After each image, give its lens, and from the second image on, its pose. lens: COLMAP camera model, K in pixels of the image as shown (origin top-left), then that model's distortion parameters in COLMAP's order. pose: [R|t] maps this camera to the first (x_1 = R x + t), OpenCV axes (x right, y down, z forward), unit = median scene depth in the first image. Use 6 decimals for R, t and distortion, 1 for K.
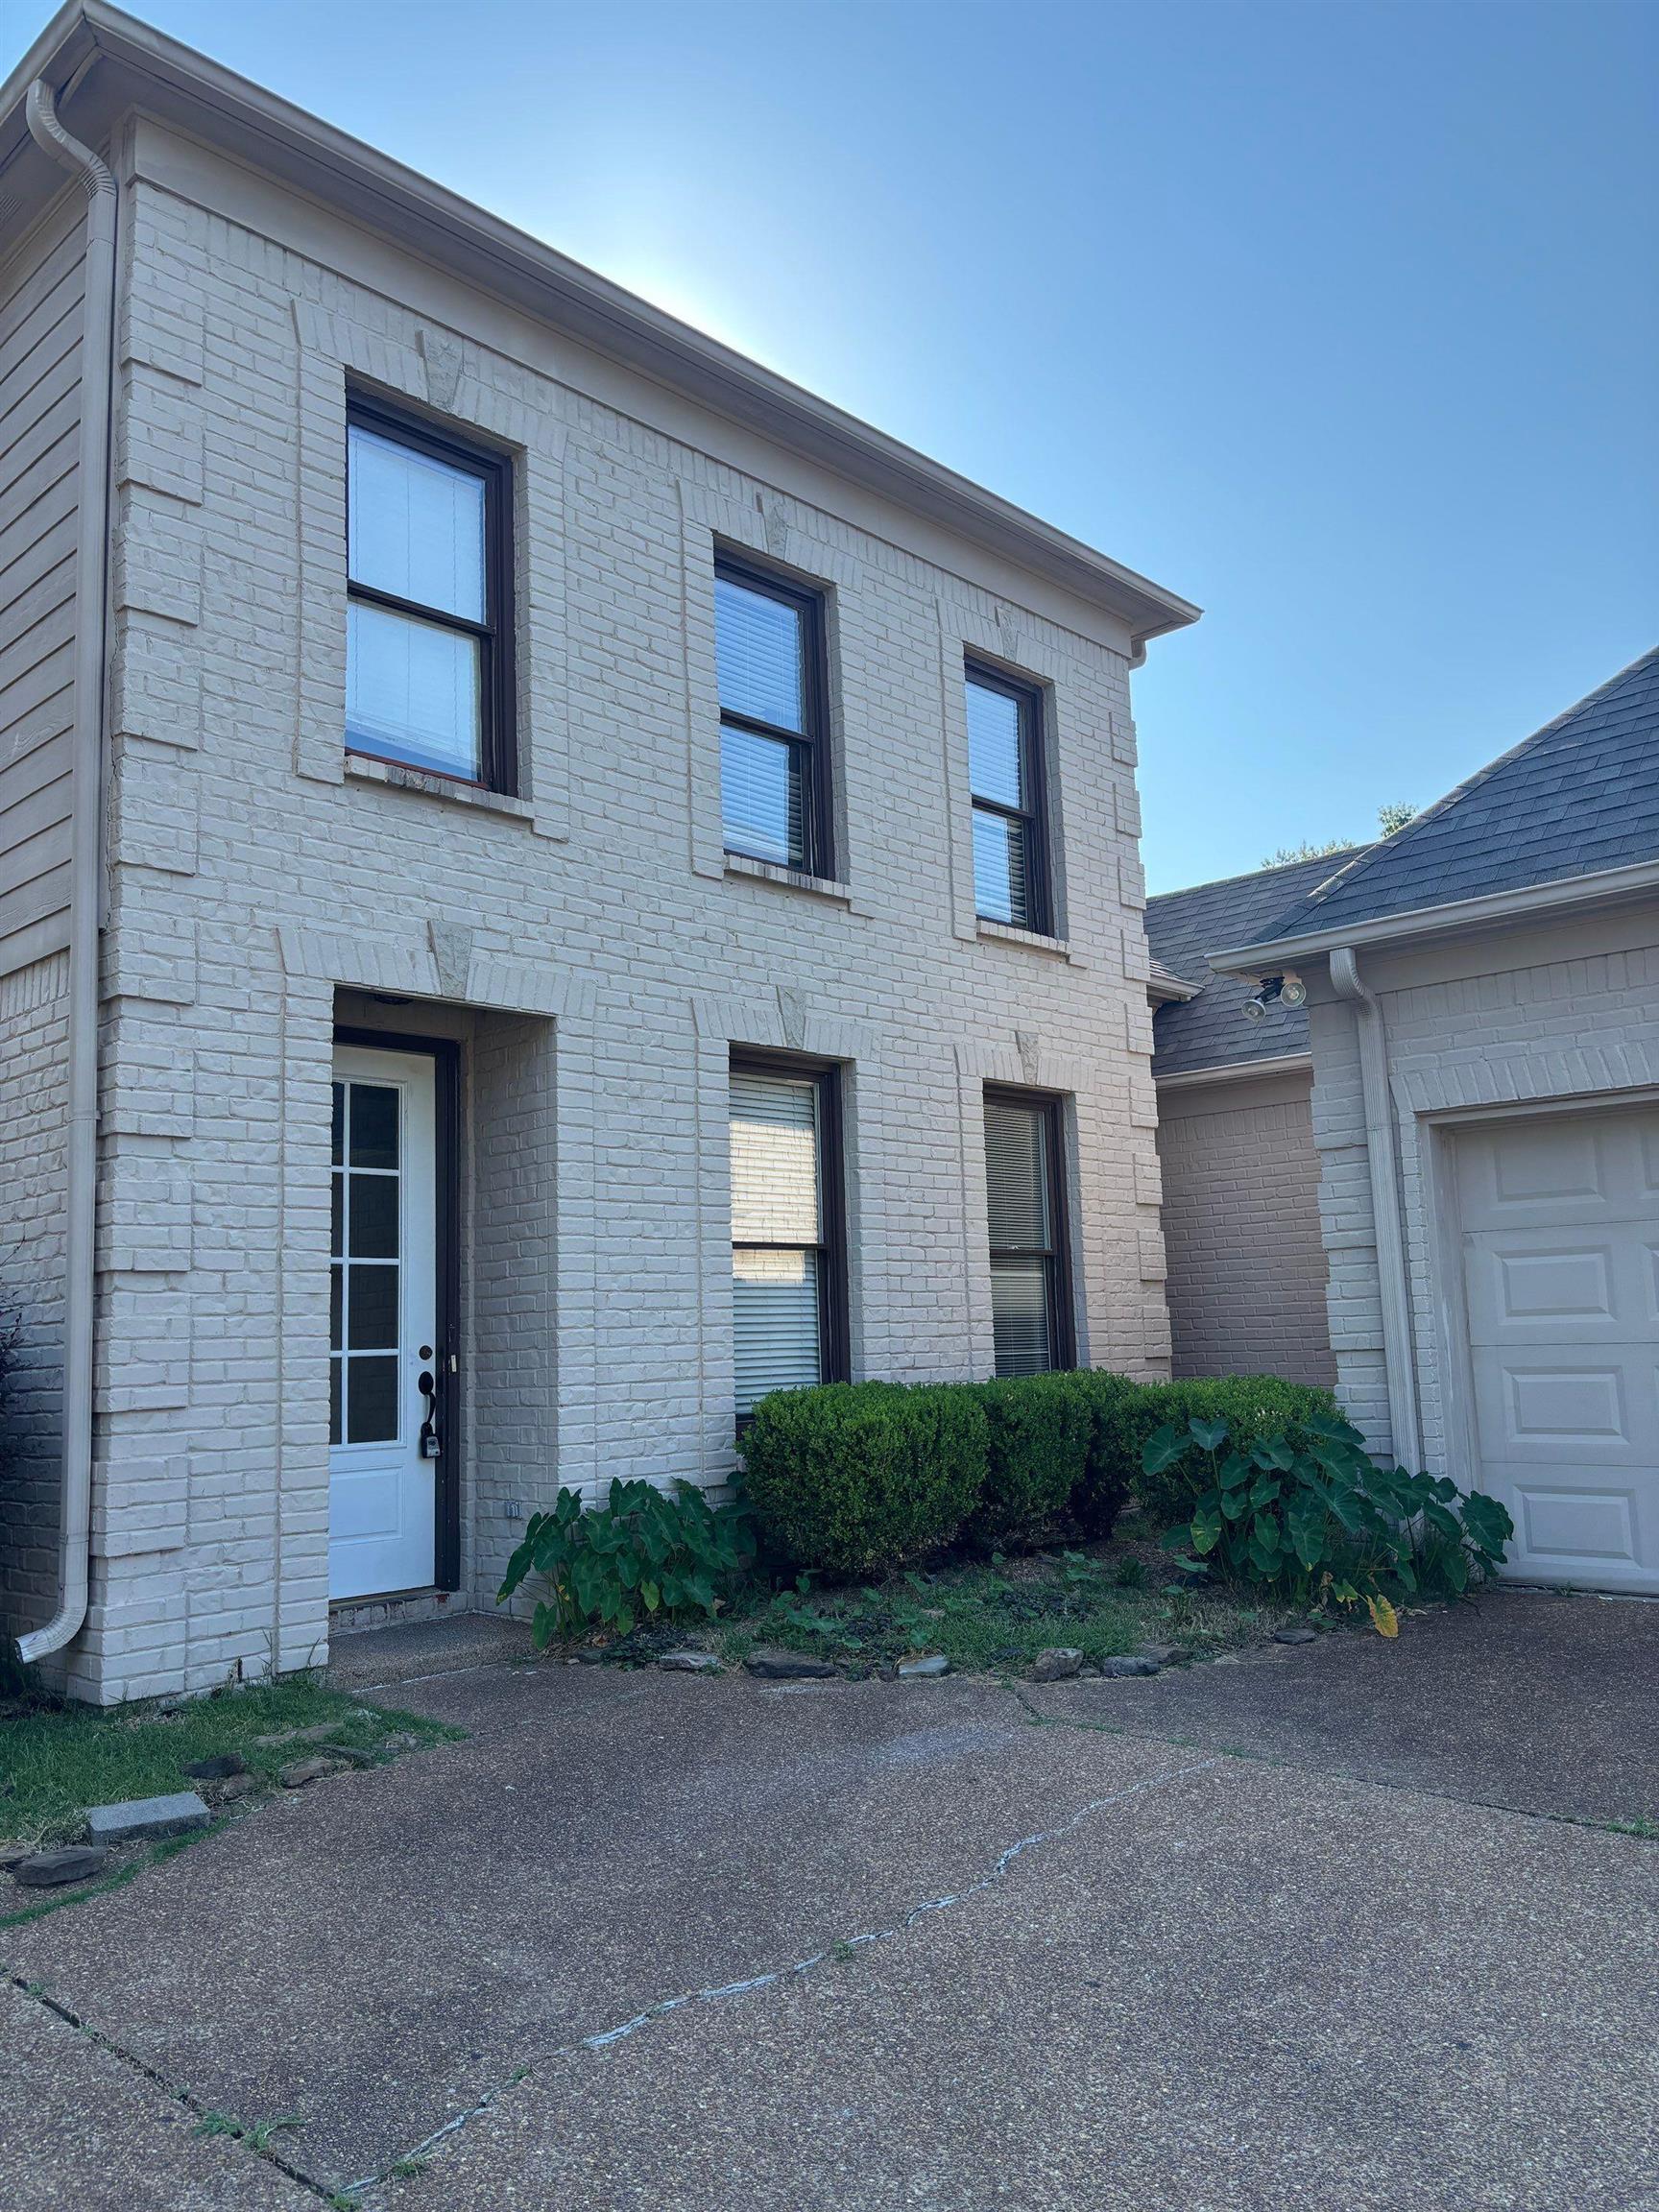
lens RADIAL K [[1674.2, 0, 817.4], [0, 1674.2, 1102.1], [0, 0, 1]] dist [0.046478, -0.055670]
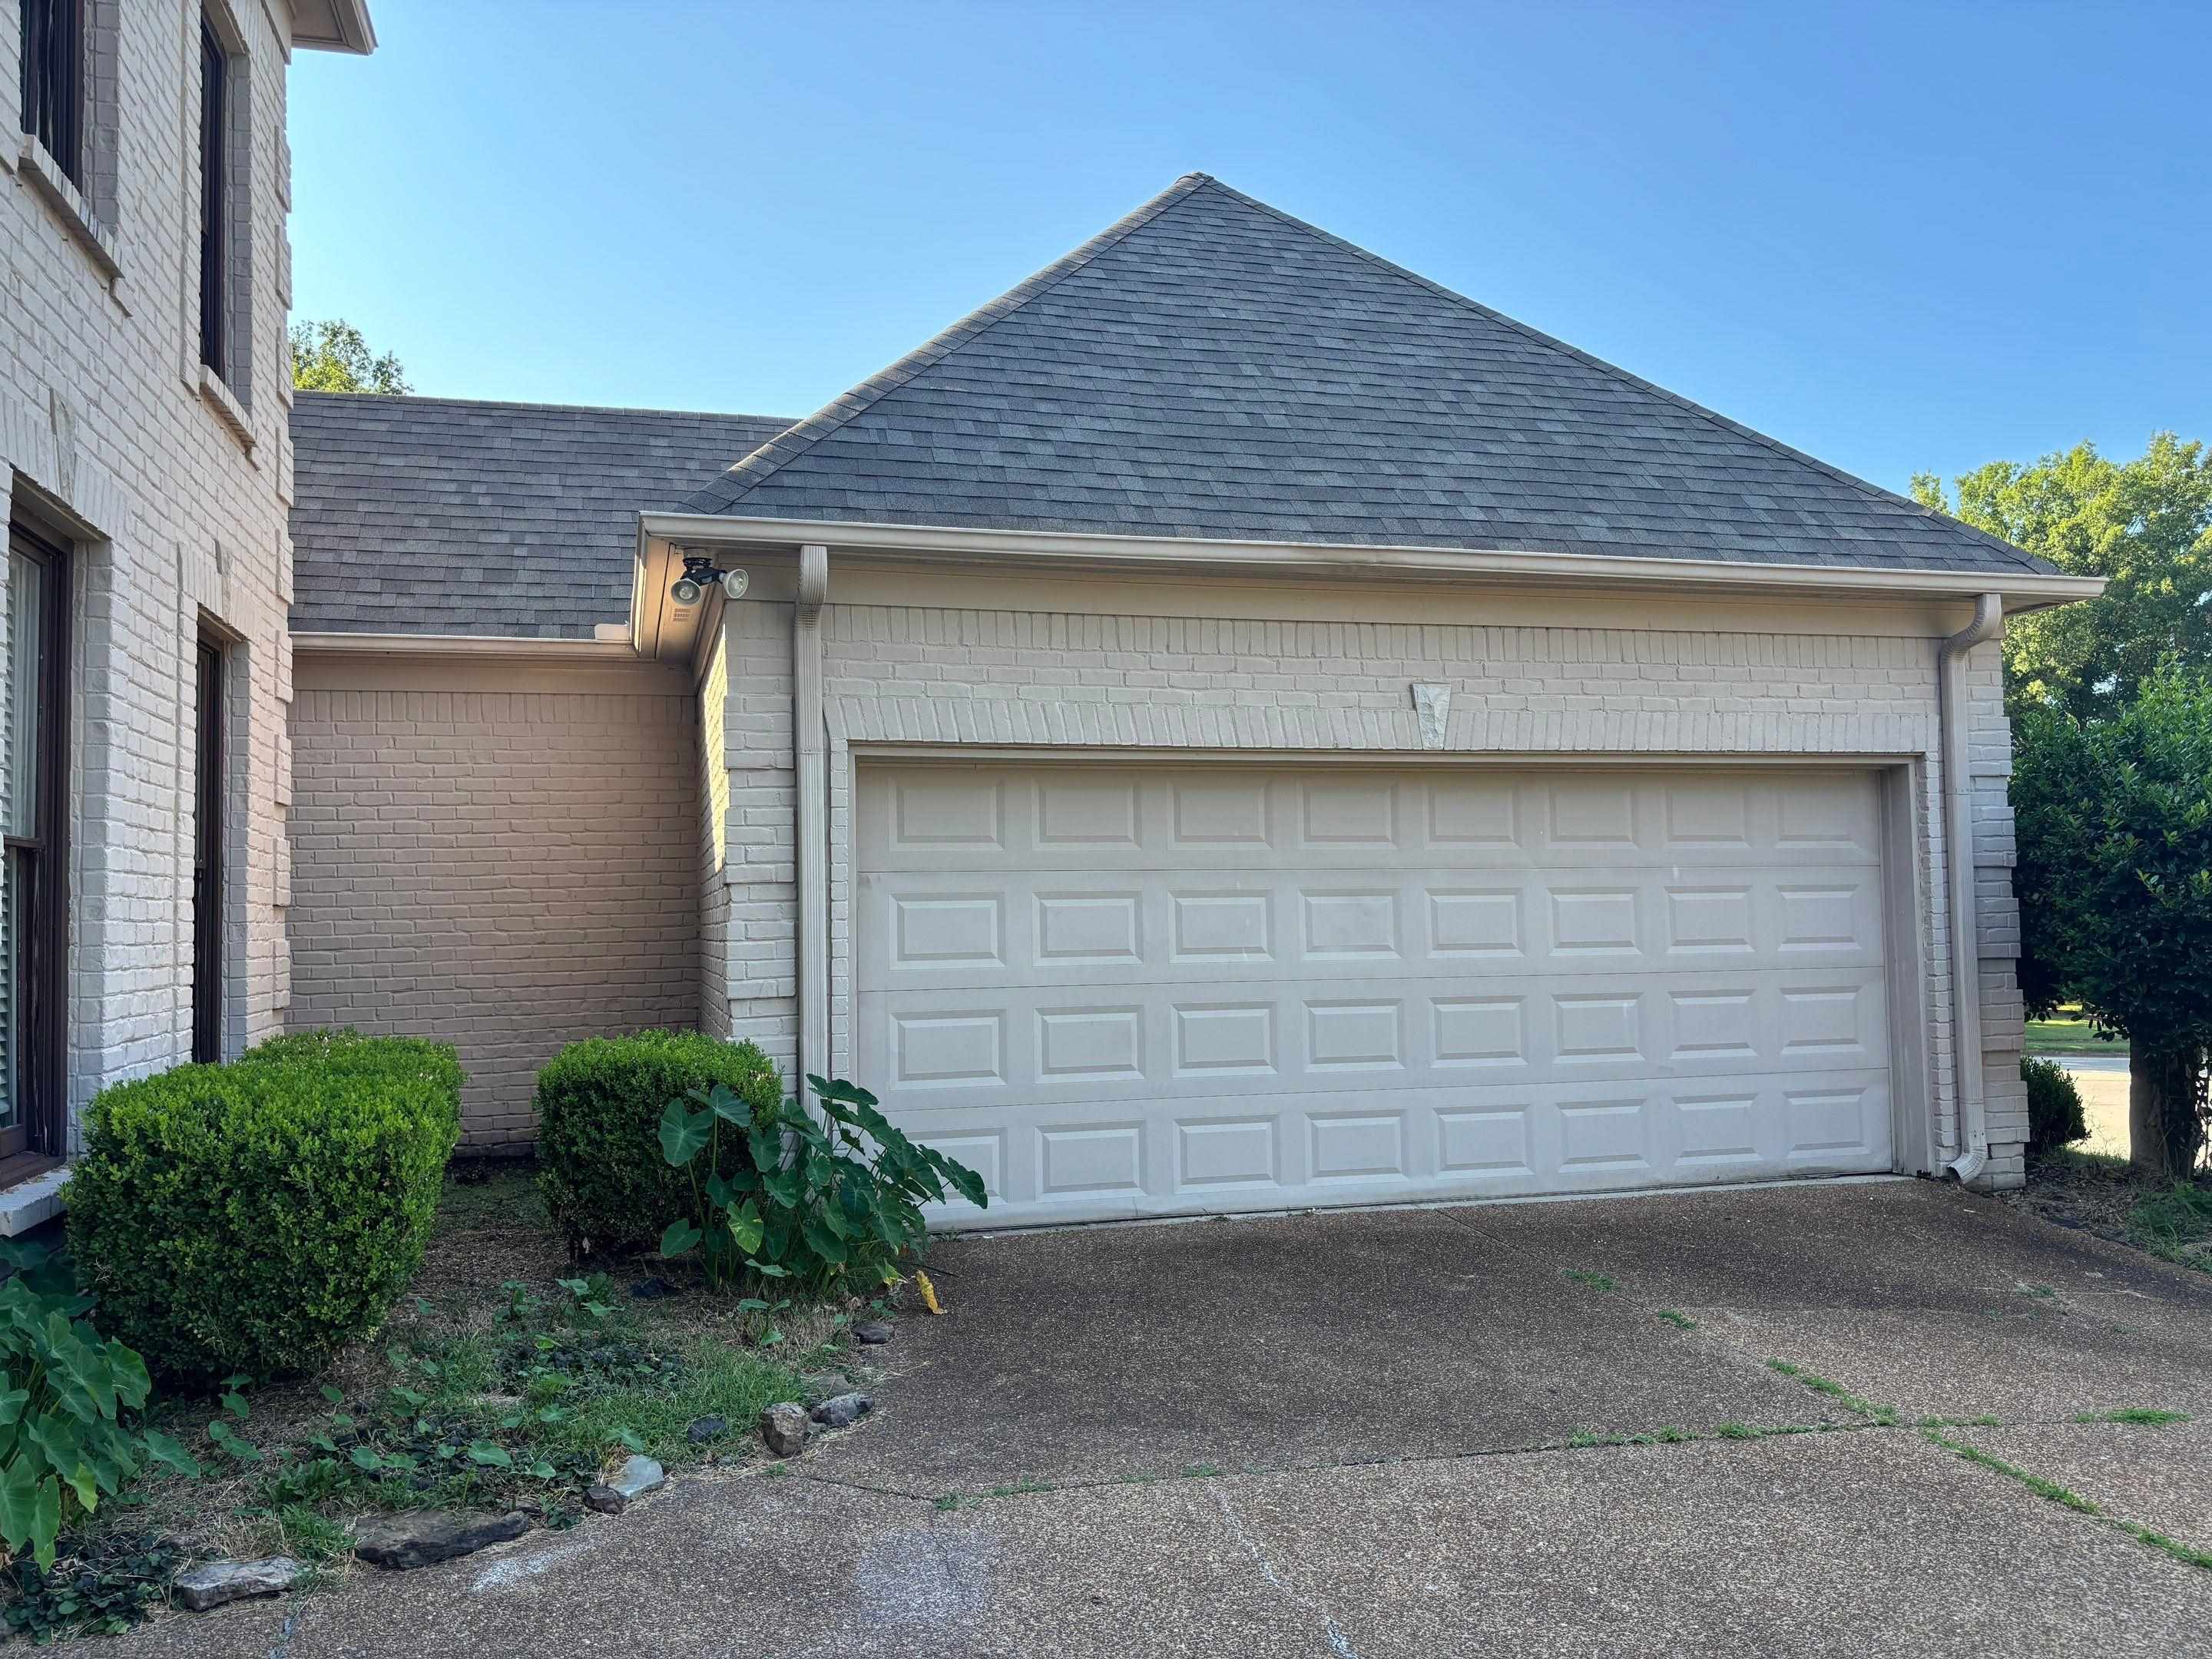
lens RADIAL K [[1674.2, 0, 1101.5], [0, 1674.2, 835.3], [0, 0, 1]] dist [0.046478, -0.055670]
pose [[0.507359, 0.065247, 0.859261, -0.364164], [-0.123887, 0.992294, -0.002198, 0.043482], [-0.852783, -0.105336, 0.511533, 0.416973]]
